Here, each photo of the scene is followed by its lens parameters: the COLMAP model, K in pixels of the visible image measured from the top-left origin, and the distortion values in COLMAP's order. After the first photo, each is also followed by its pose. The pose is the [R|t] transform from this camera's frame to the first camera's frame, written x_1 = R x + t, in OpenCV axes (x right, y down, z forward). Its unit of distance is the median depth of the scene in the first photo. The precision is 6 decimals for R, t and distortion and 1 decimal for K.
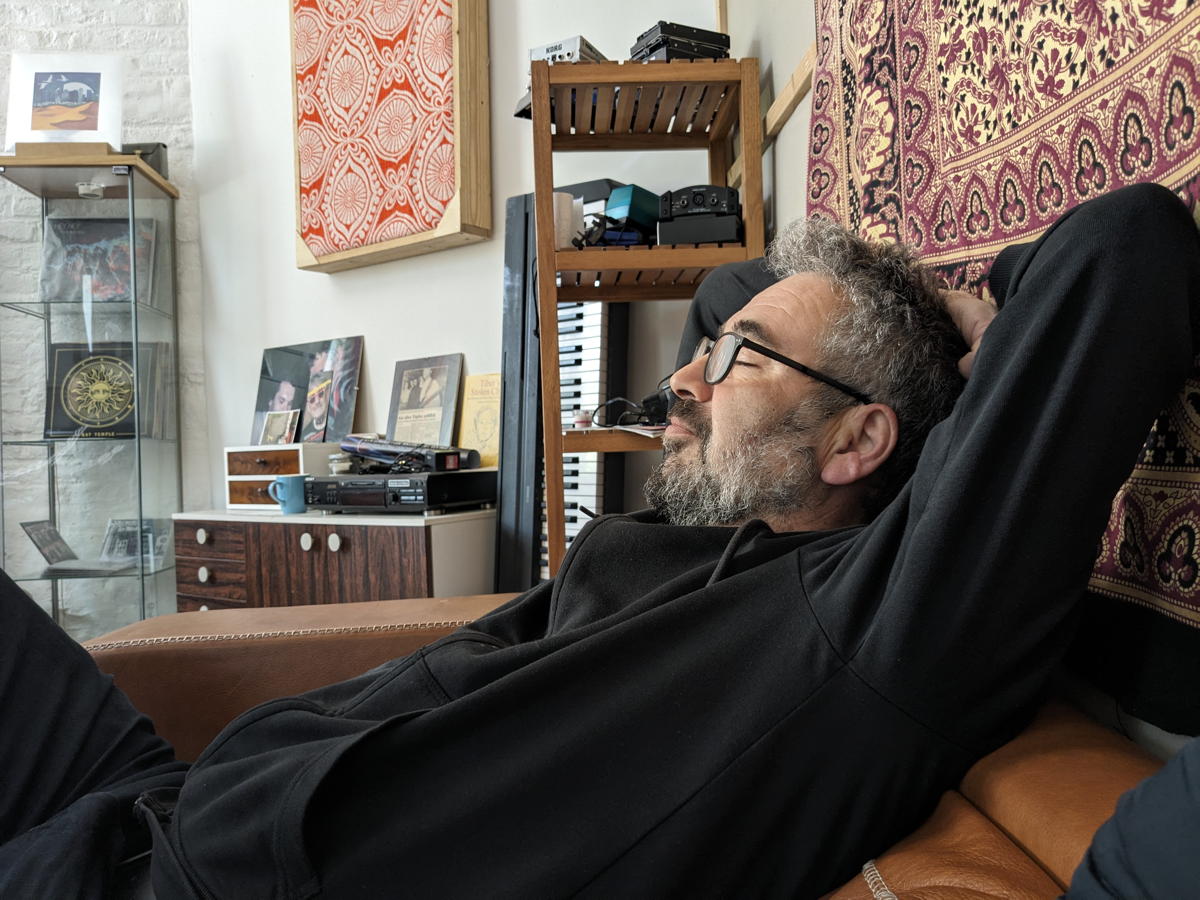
lens RADIAL K [[965.3, 0, 600.0], [0, 965.3, 450.0], [0, 0, 1]] dist [0.004813, -0.005837]
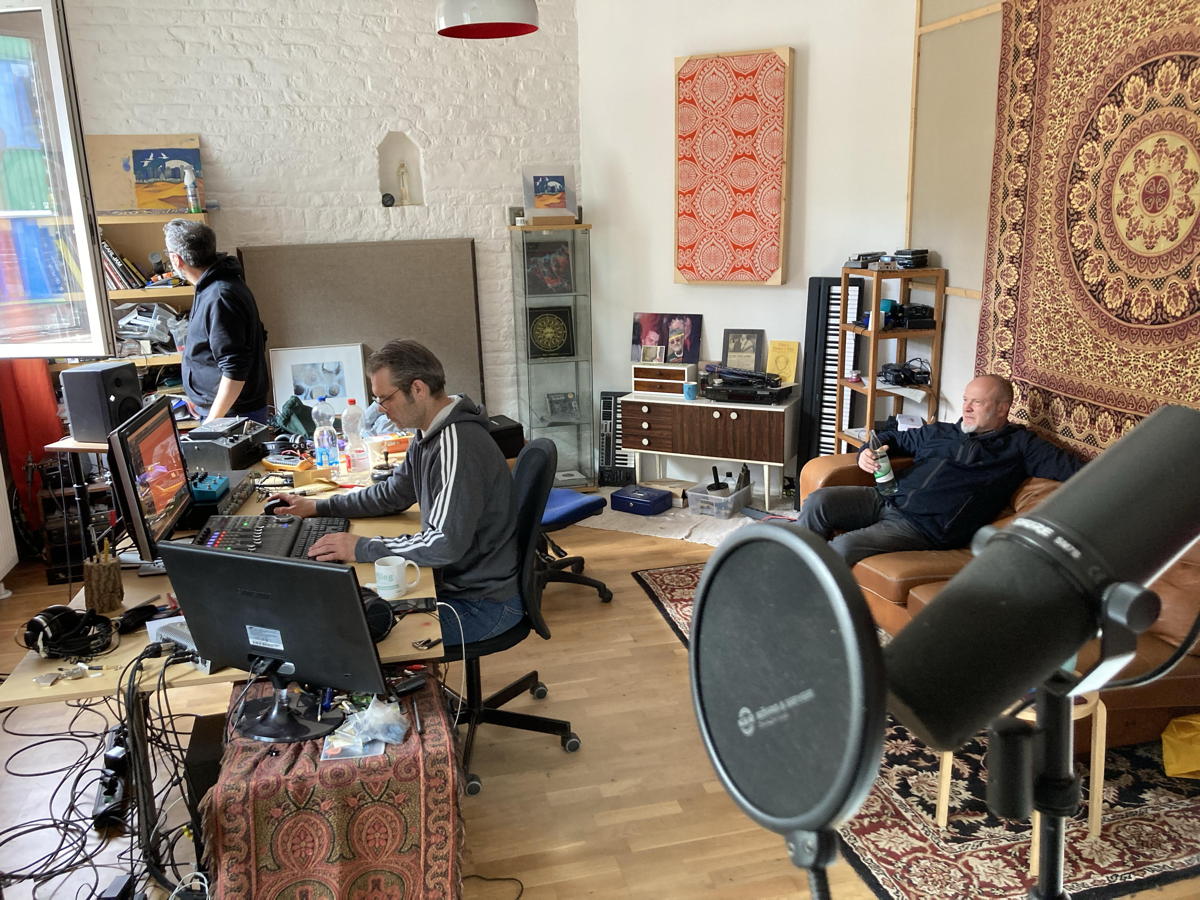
lens RADIAL K [[957.7, 0, 600.0], [0, 957.7, 450.0], [0, 0, 1]] dist [0.071029, -0.000428]
pose [[0.988581, -0.028595, 0.147955, -0.835340], [-0.005249, 0.974700, 0.223454, -0.314850], [-0.150601, -0.221679, 0.963420, -1.159280]]
